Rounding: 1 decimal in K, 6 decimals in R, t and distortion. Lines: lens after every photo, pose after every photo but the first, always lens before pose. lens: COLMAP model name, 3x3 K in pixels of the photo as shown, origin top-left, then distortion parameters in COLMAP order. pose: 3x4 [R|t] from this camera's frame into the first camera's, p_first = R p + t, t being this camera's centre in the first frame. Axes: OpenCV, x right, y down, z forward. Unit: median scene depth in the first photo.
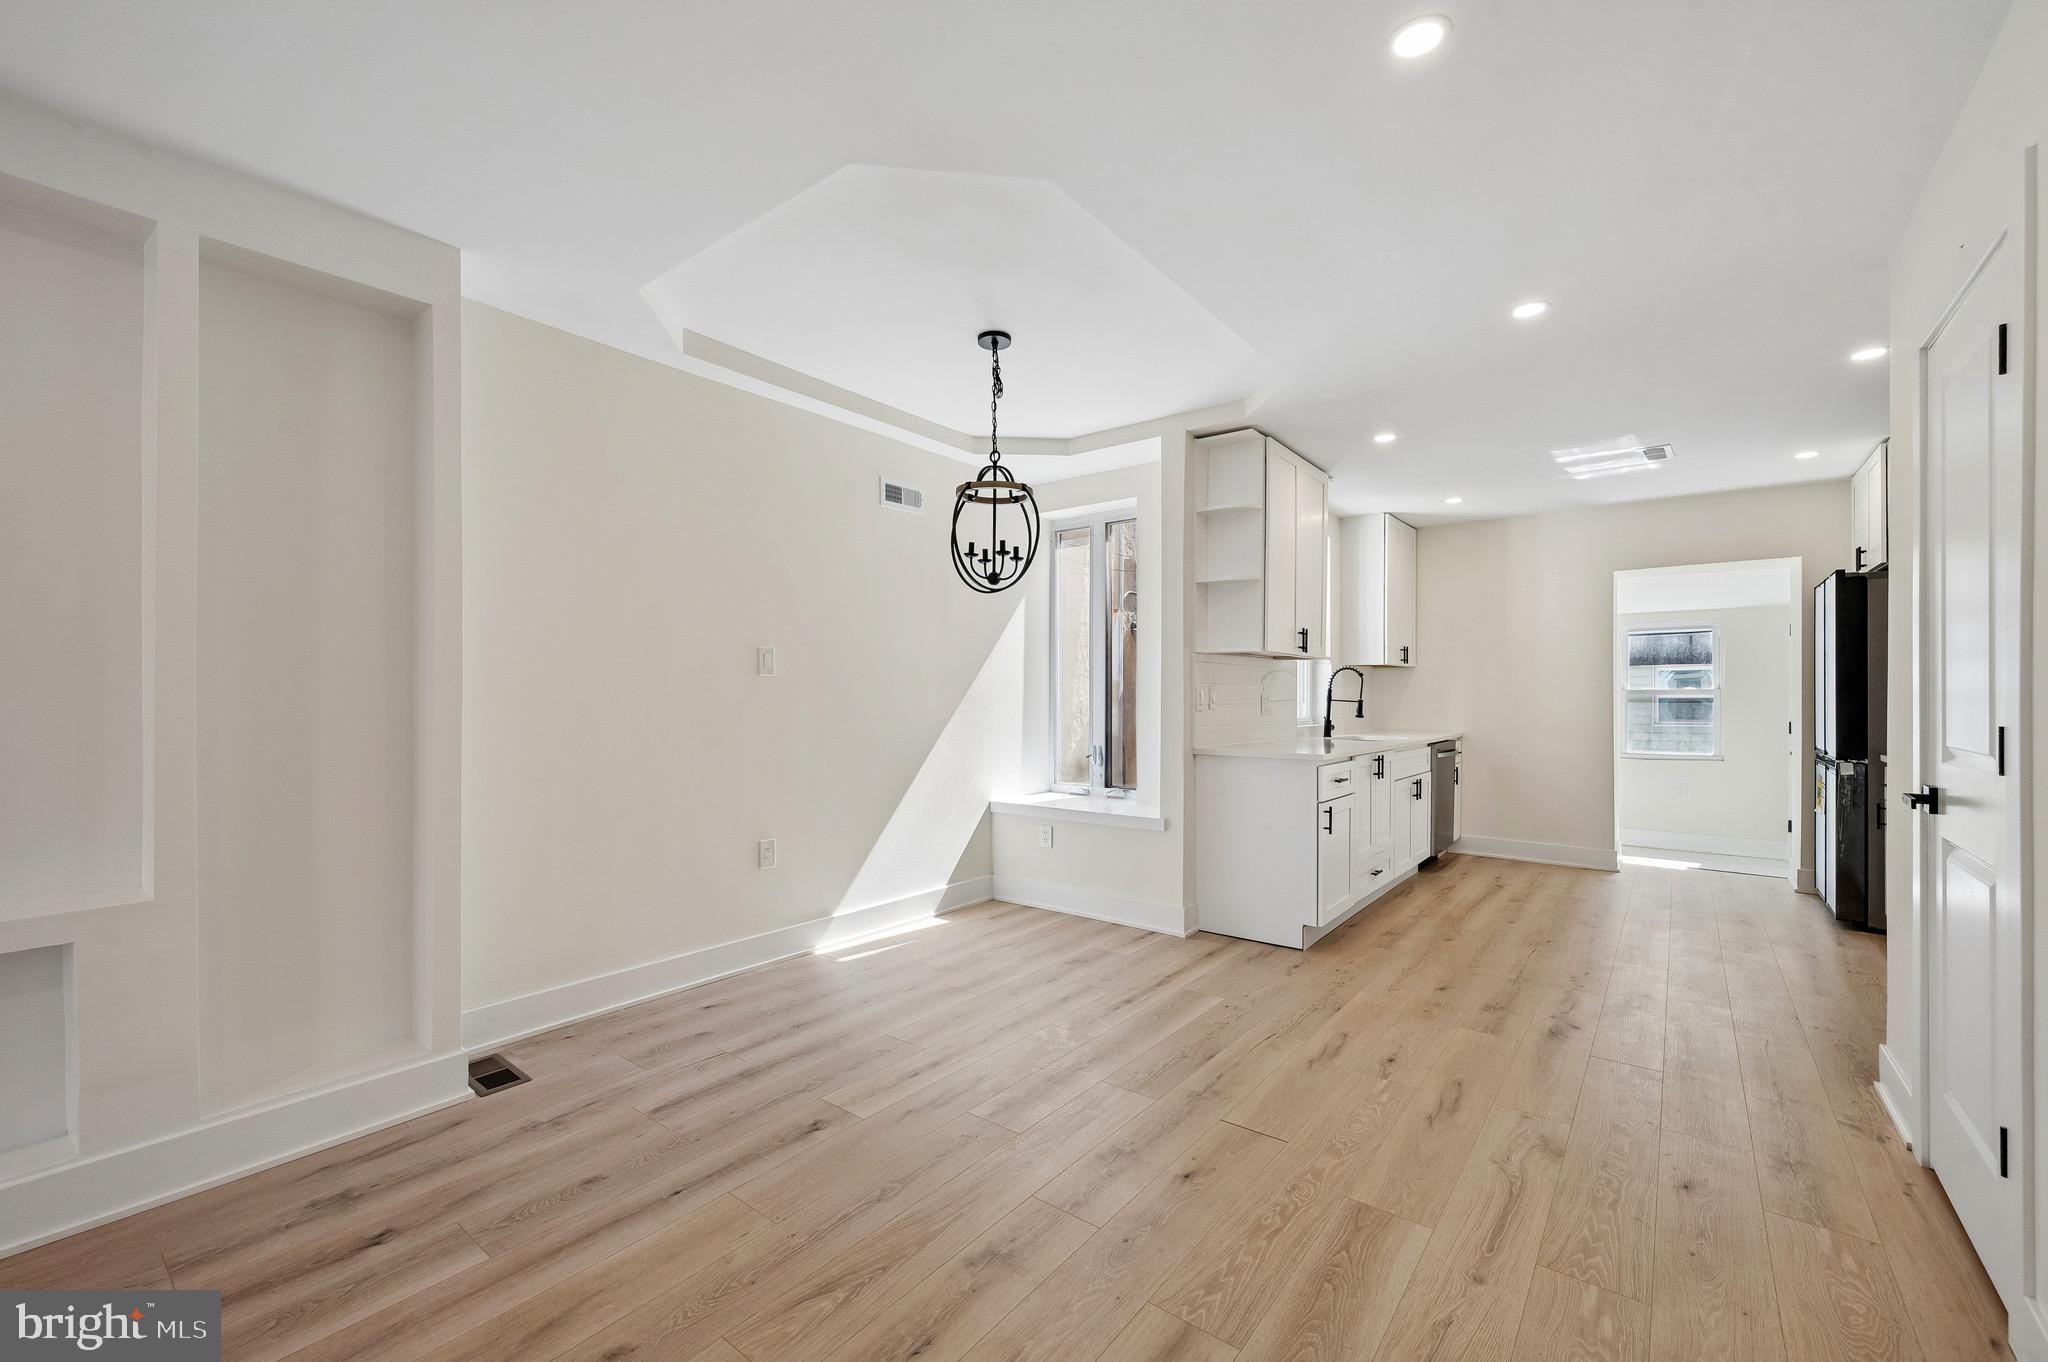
lens RADIAL K [[820.4, 0, 1020.0], [0, 820.4, 695.5], [0, 0, 1]] dist [0.004708, -0.002498]
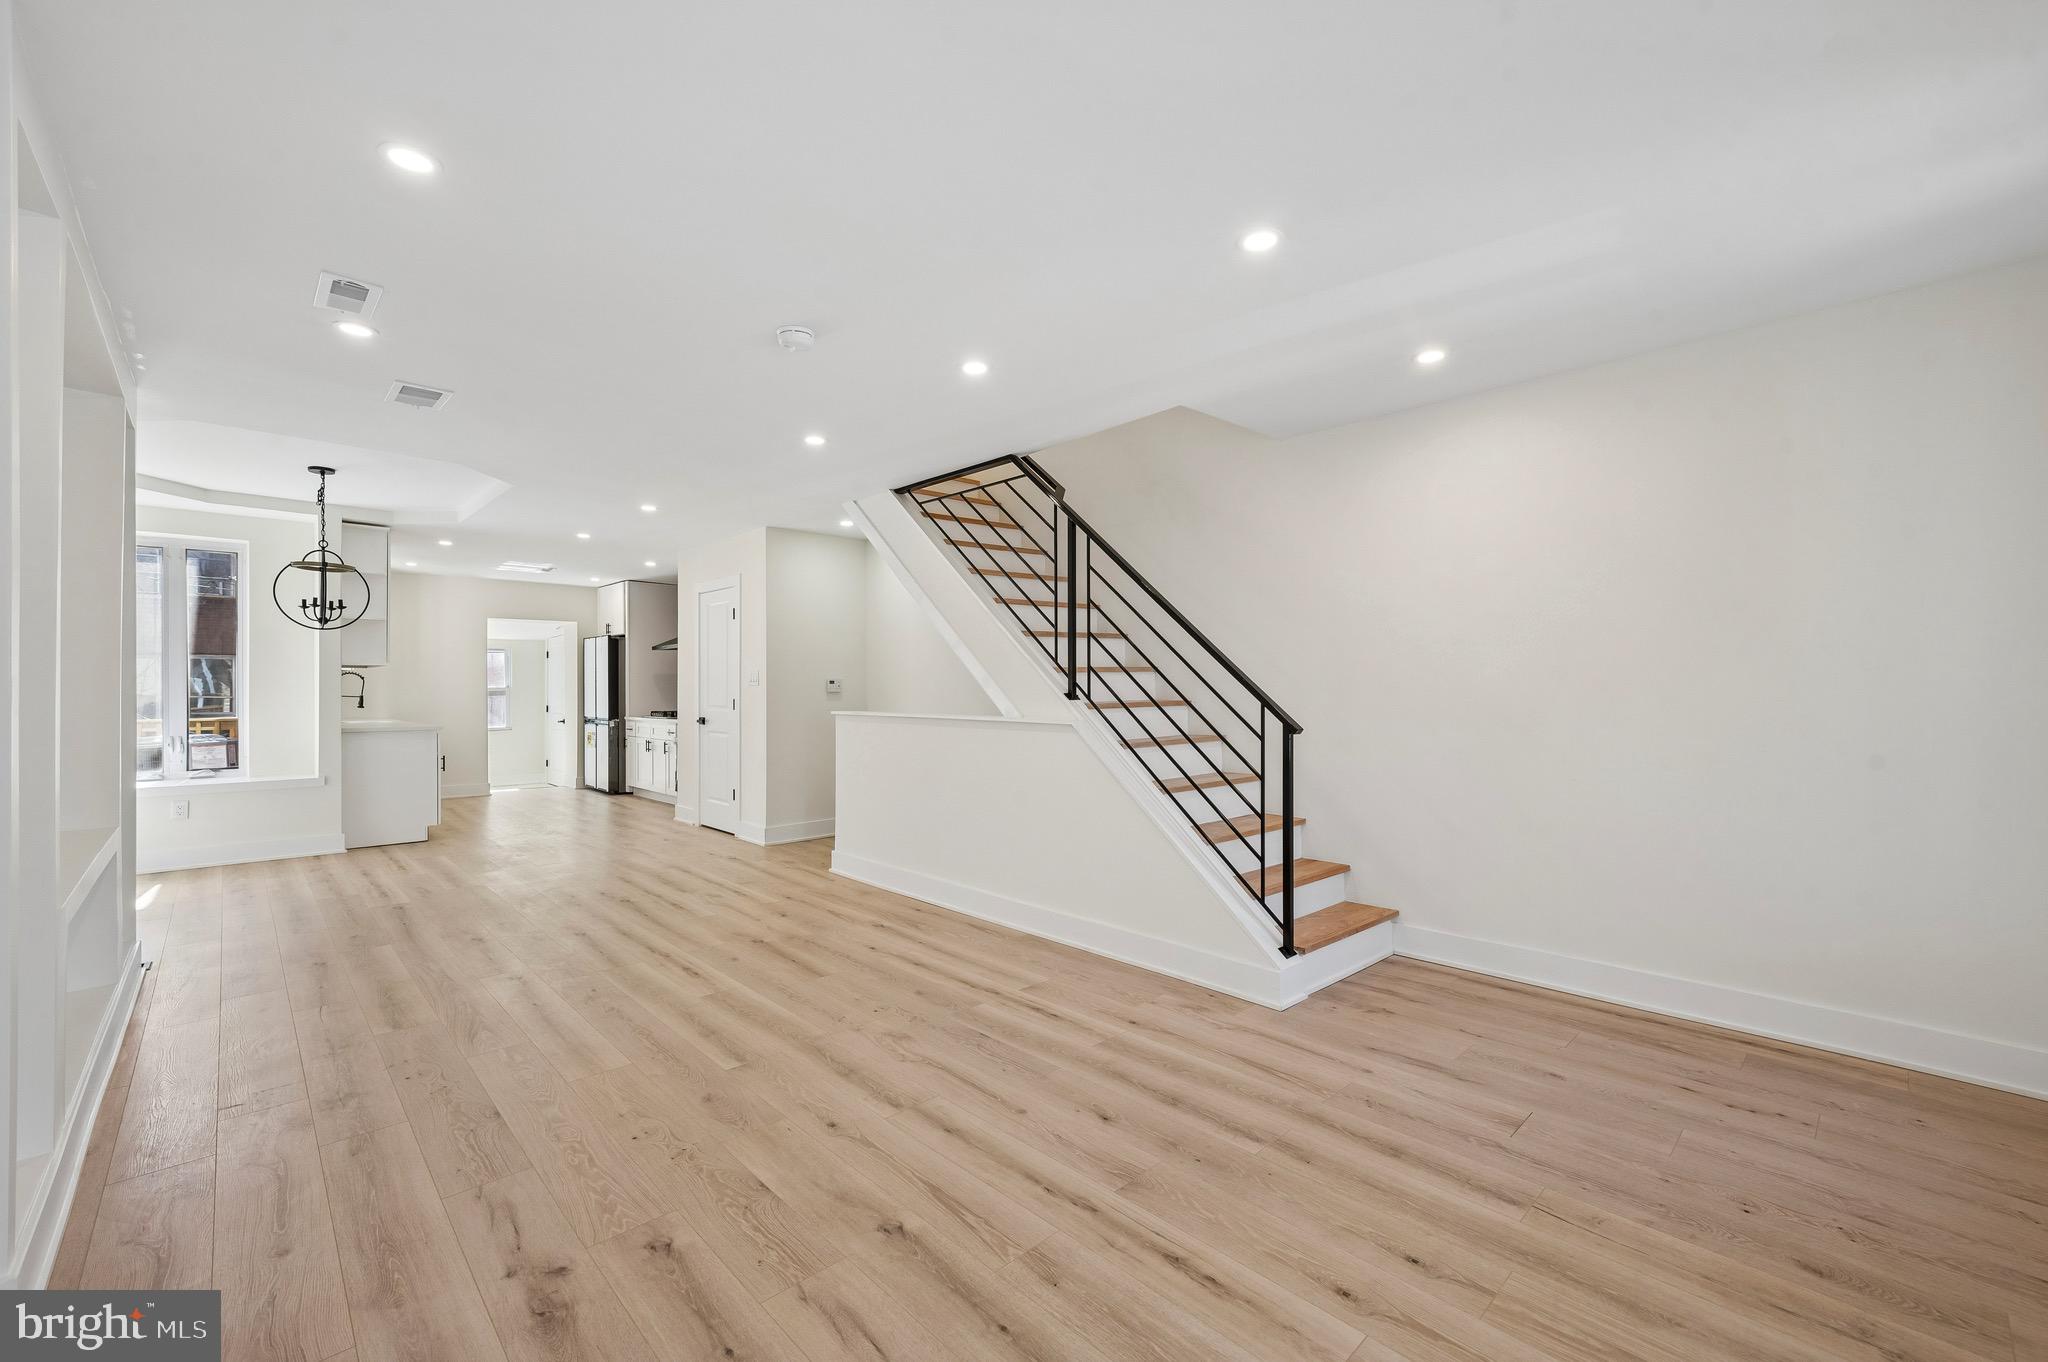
lens RADIAL K [[820.4, 0, 1027.0], [0, 820.4, 687.9], [0, 0, 1]] dist [0.004708, -0.002498]
pose [[0.122857, 0.002006, 0.992422, -1.183082], [0.000007, 0.999998, -0.002022, -0.005242], [-0.992424, 0.000256, 0.122857, -0.437756]]
